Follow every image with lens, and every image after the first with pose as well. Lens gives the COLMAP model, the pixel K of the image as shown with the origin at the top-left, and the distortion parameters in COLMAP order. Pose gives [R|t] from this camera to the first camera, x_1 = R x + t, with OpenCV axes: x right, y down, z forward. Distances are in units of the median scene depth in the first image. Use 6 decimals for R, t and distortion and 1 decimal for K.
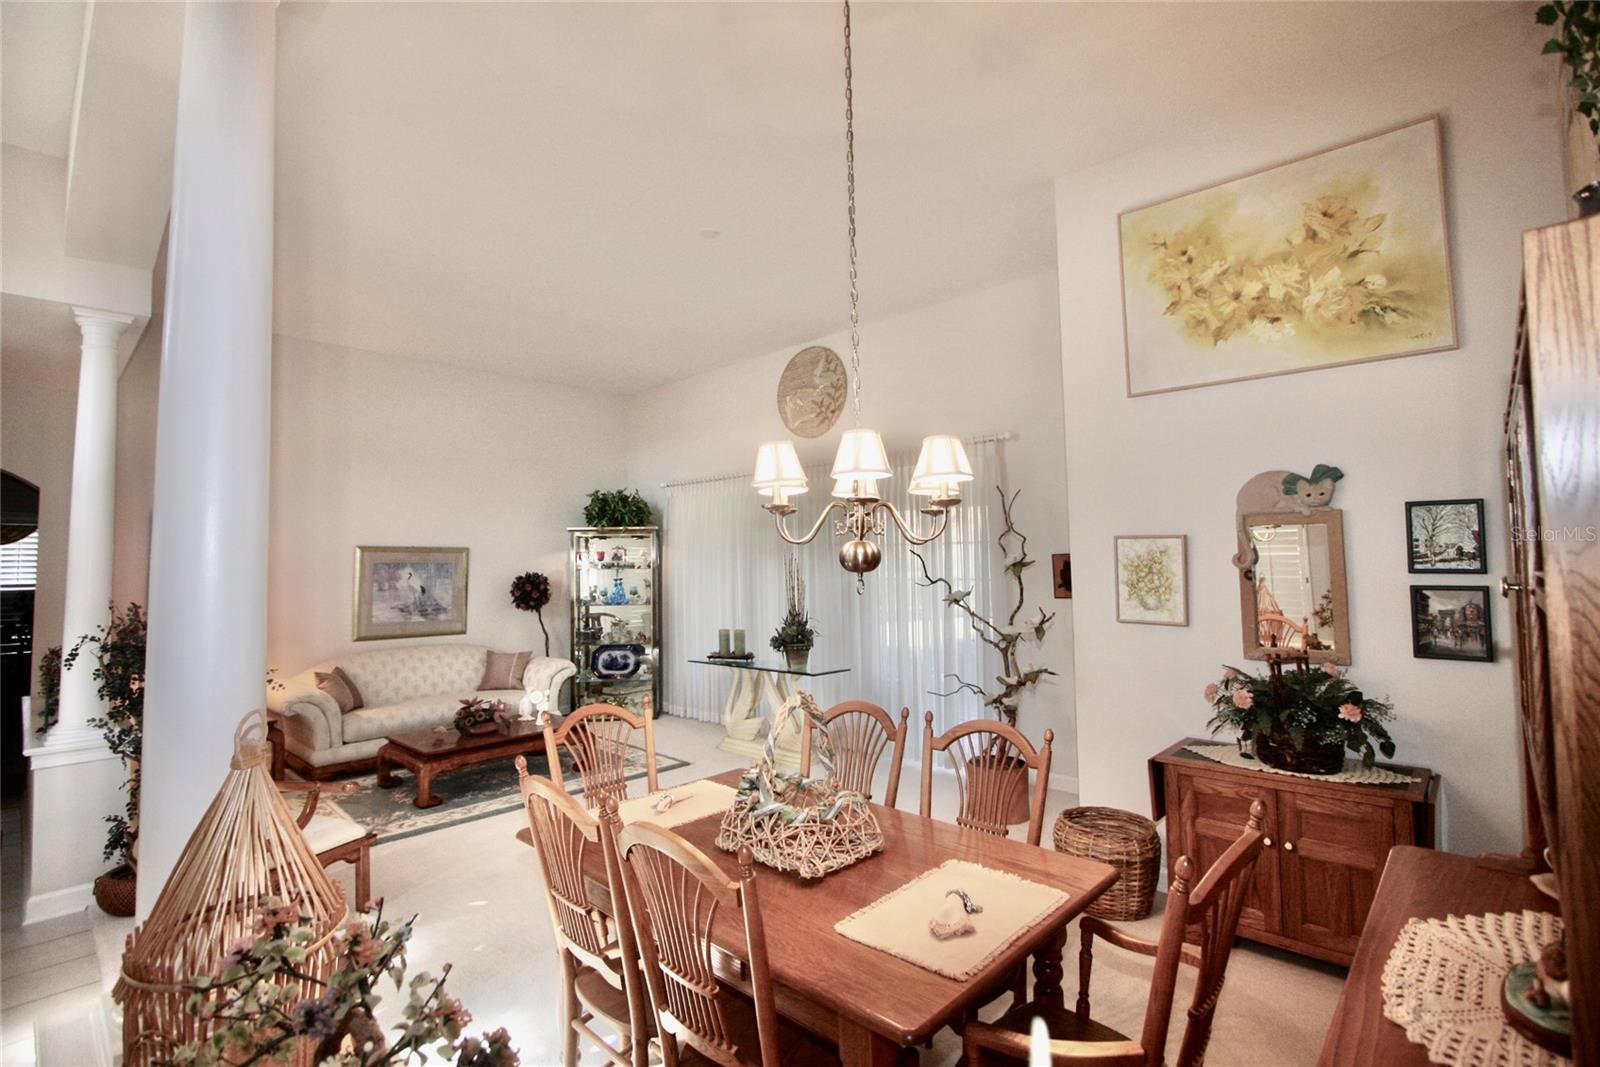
lens RADIAL K [[736.7, 0, 800.0], [0, 736.7, 533.5], [0, 0, 1]] dist [-0.018578, -0.000111]
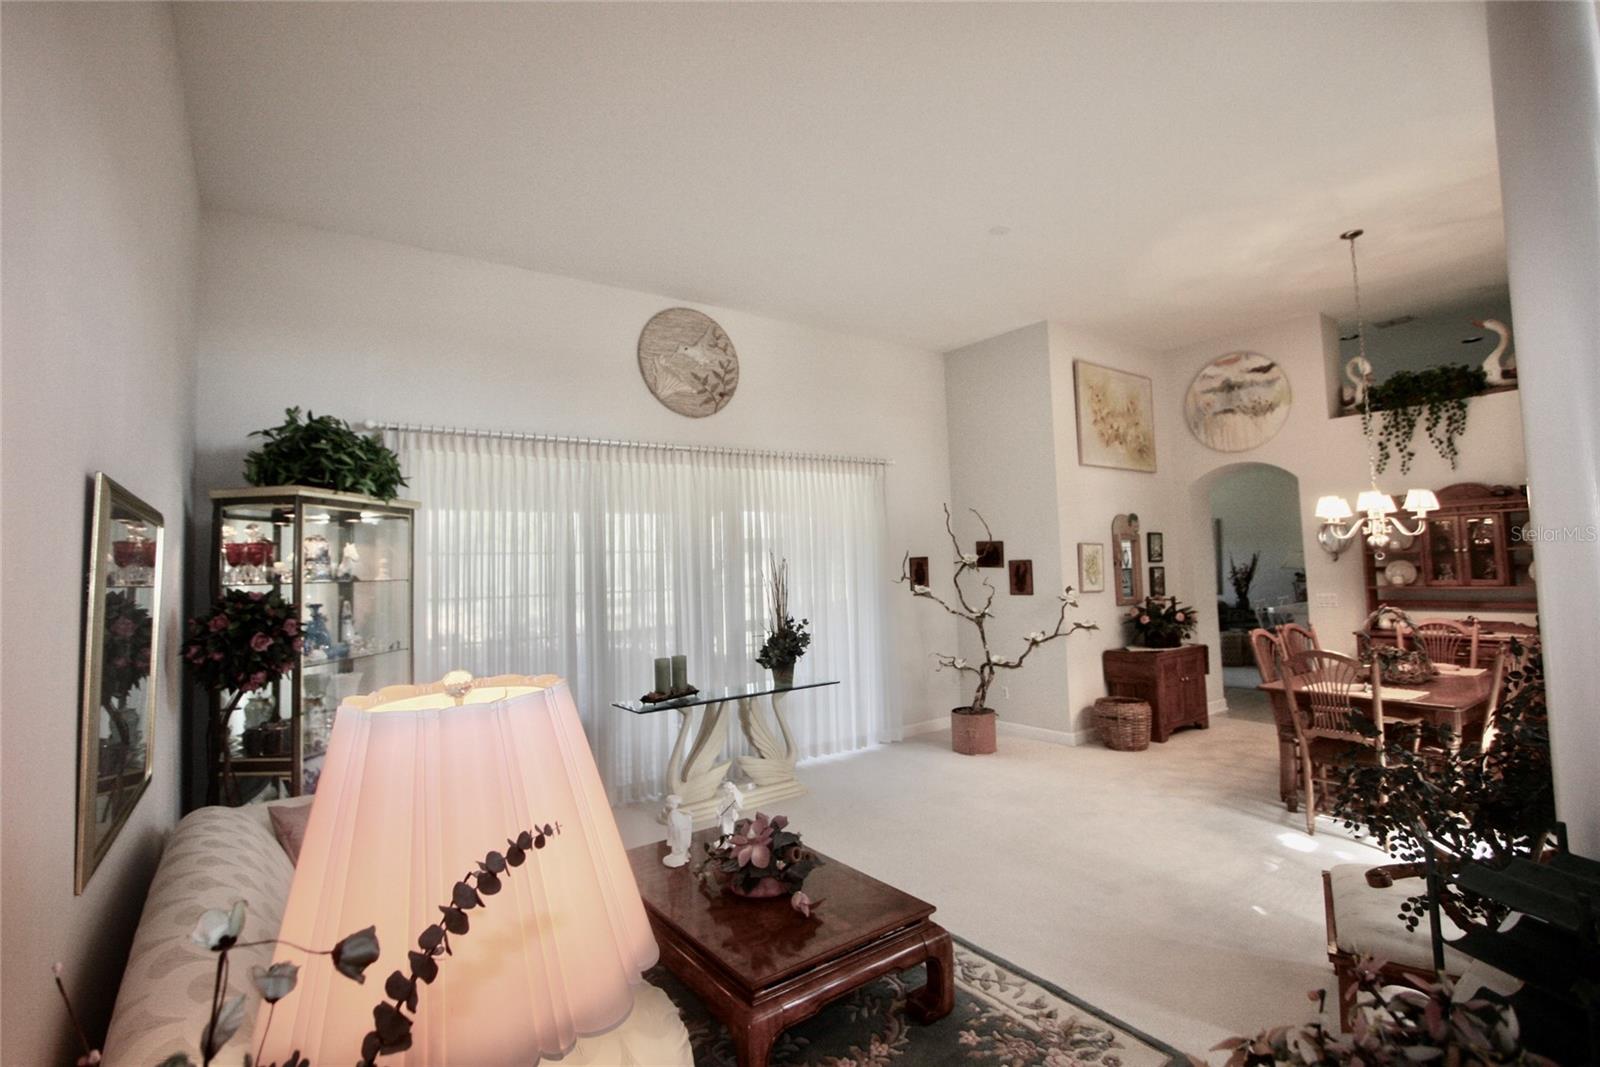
lens RADIAL K [[736.7, 0, 800.0], [0, 736.7, 533.5], [0, 0, 1]] dist [-0.018578, -0.000111]
pose [[0.193516, 0.061972, 0.979138, -0.790219], [-0.007901, 0.998069, -0.061608, 0.053080], [-0.981065, 0.004186, 0.193632, 0.743946]]
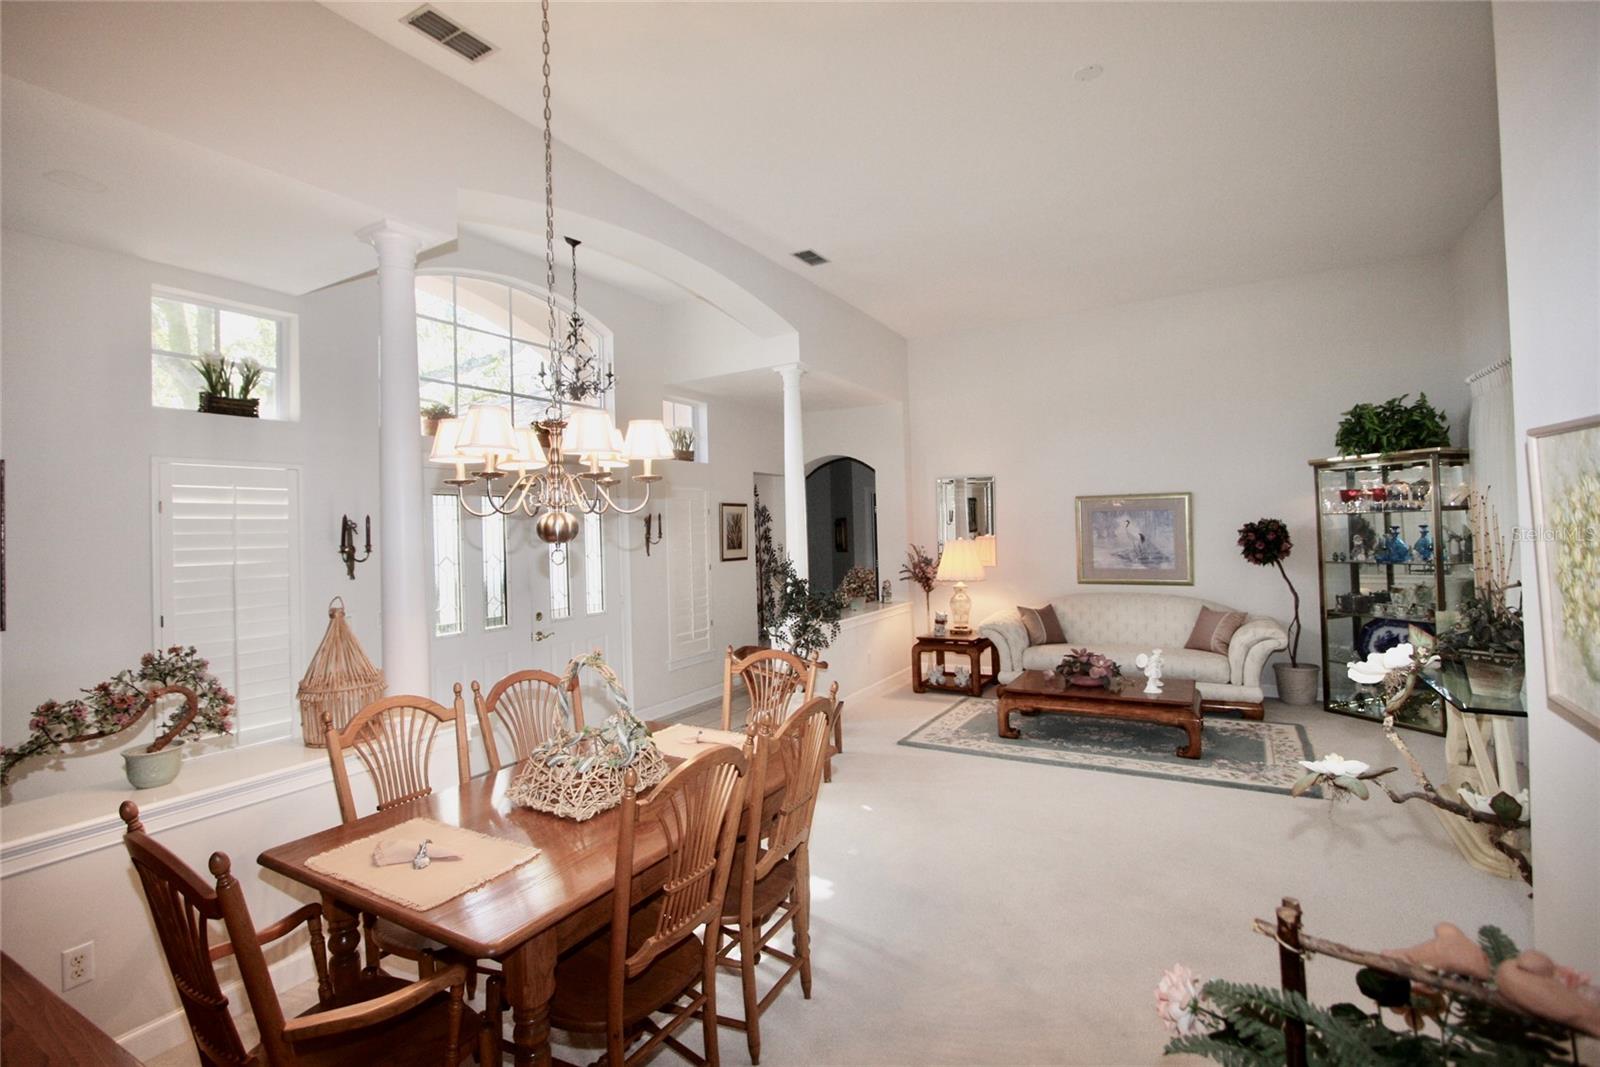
lens RADIAL K [[736.7, 0, 800.0], [0, 736.7, 533.5], [0, 0, 1]] dist [-0.018578, -0.000111]
pose [[0.217853, 0.013589, -0.975887, 0.371127], [0.070055, 0.997106, 0.029523, 0.010687], [0.973464, -0.074797, 0.216271, 0.359645]]
